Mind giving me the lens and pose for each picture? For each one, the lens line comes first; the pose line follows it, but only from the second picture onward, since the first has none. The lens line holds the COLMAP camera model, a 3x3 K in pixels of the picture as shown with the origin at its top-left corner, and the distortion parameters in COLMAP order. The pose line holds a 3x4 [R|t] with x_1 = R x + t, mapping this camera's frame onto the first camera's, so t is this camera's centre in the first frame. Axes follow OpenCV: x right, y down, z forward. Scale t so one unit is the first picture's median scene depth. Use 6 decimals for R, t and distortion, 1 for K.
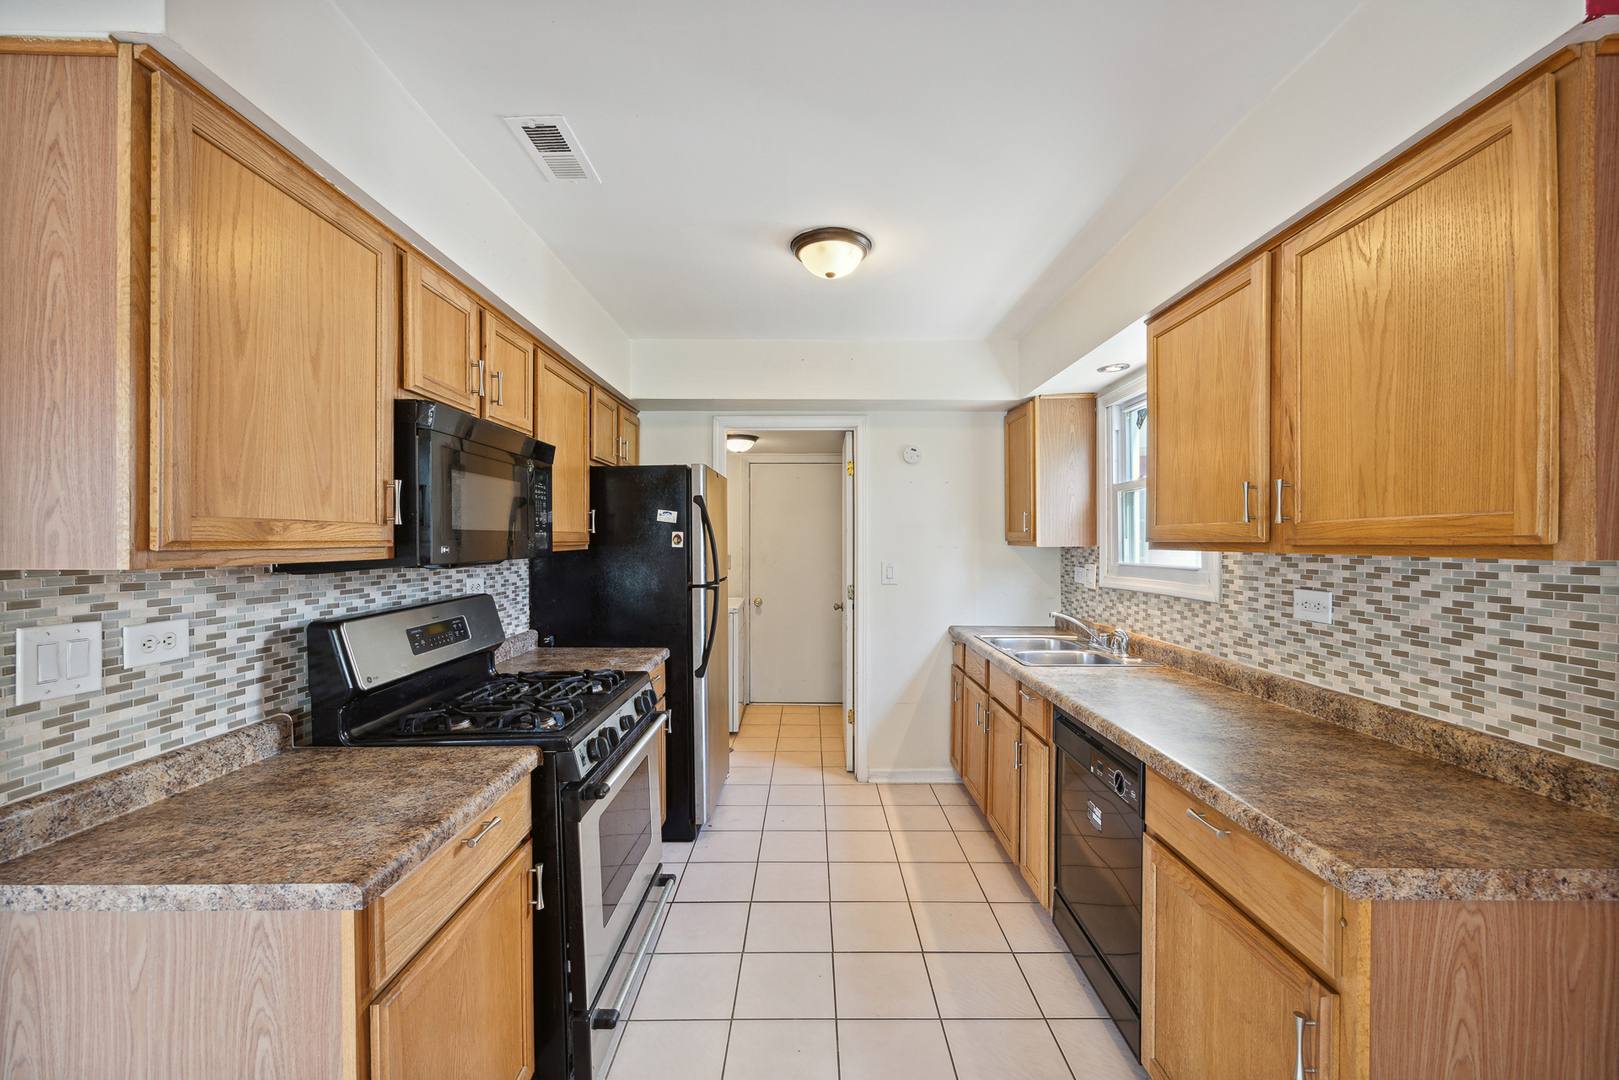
lens RADIAL K [[648.3, 0, 806.4], [0, 648.3, 541.2], [0, 0, 1]] dist [-0.001710, -0.000389]
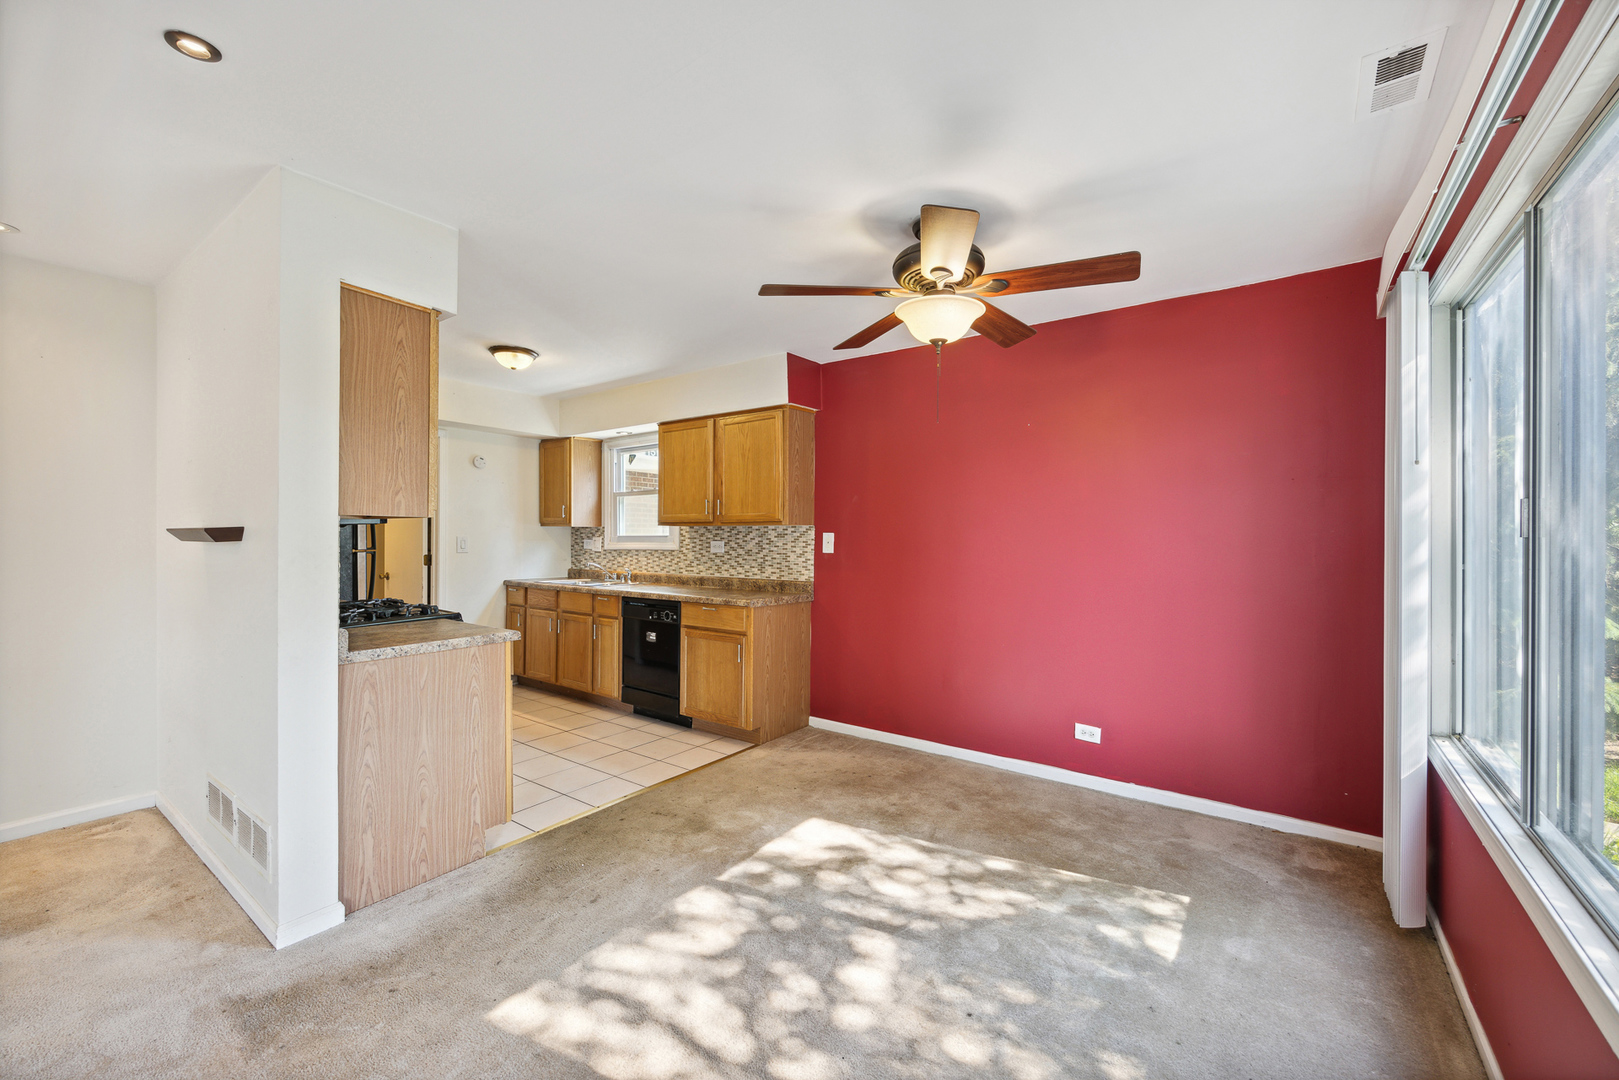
lens RADIAL K [[658.3, 0, 814.5], [0, 658.3, 543.4], [0, 0, 1]] dist [-0.000278, -0.000098]
pose [[0.581898, -0.004513, 0.813250, -1.282471], [-0.005189, 0.999944, 0.009262, 0.064785], [-0.813245, -0.009609, 0.581841, -0.968841]]
